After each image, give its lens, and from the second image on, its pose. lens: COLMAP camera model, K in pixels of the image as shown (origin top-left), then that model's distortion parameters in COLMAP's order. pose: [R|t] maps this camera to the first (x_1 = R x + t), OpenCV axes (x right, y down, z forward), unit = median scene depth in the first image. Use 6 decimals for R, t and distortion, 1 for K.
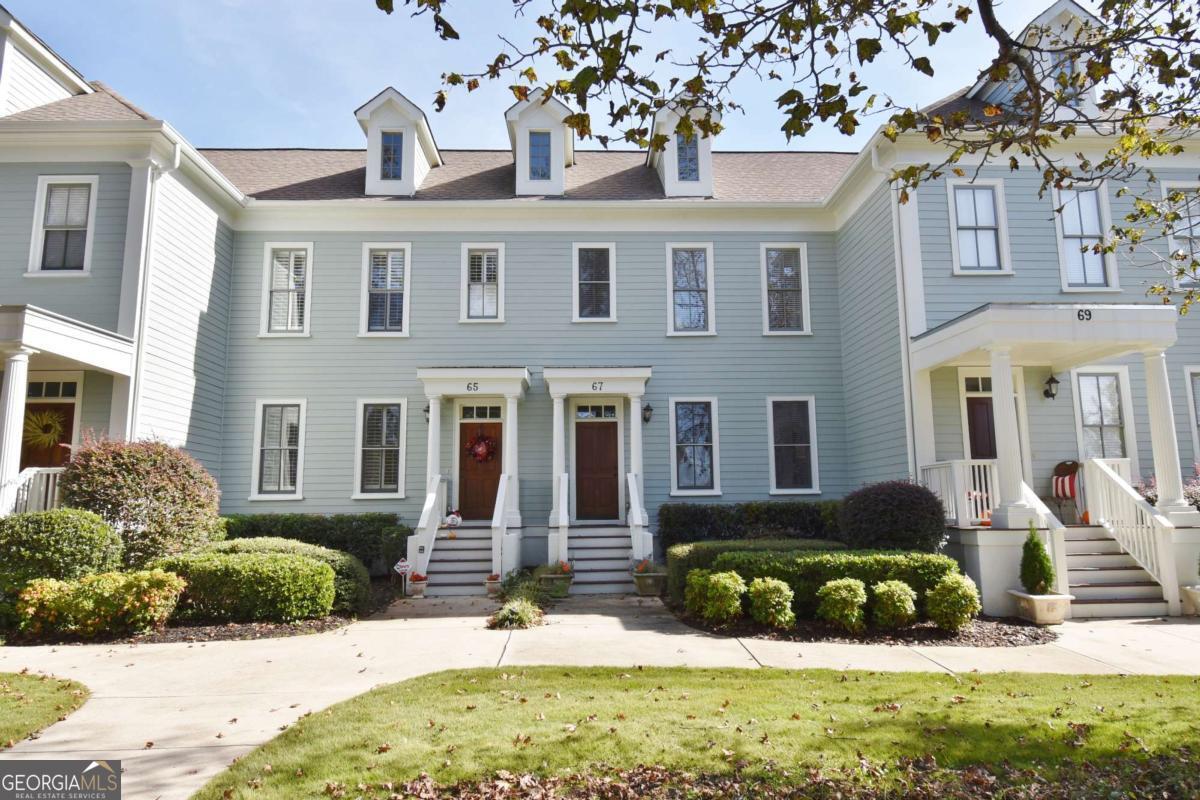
lens RADIAL K [[723.3, 0, 598.5], [0, 723.3, 402.4], [0, 0, 1]] dist [-0.014209, -0.008042]
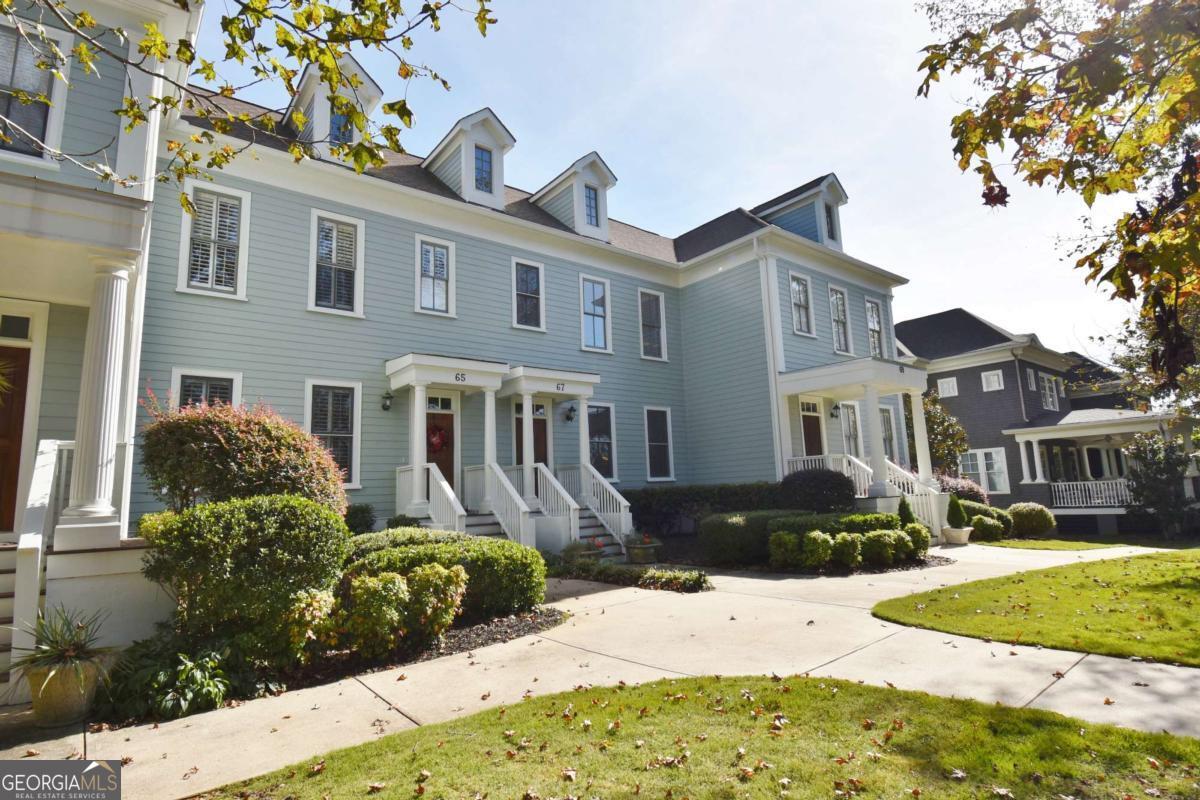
lens RADIAL K [[615.4, 0, 602.3], [0, 615.4, 399.7], [0, 0, 1]] dist [-0.024085, -0.000545]
pose [[0.800645, 0.072454, 0.594741, -0.482600], [-0.058142, 0.997372, -0.043233, 0.032712], [-0.596311, 0.000035, 0.802754, 0.164664]]
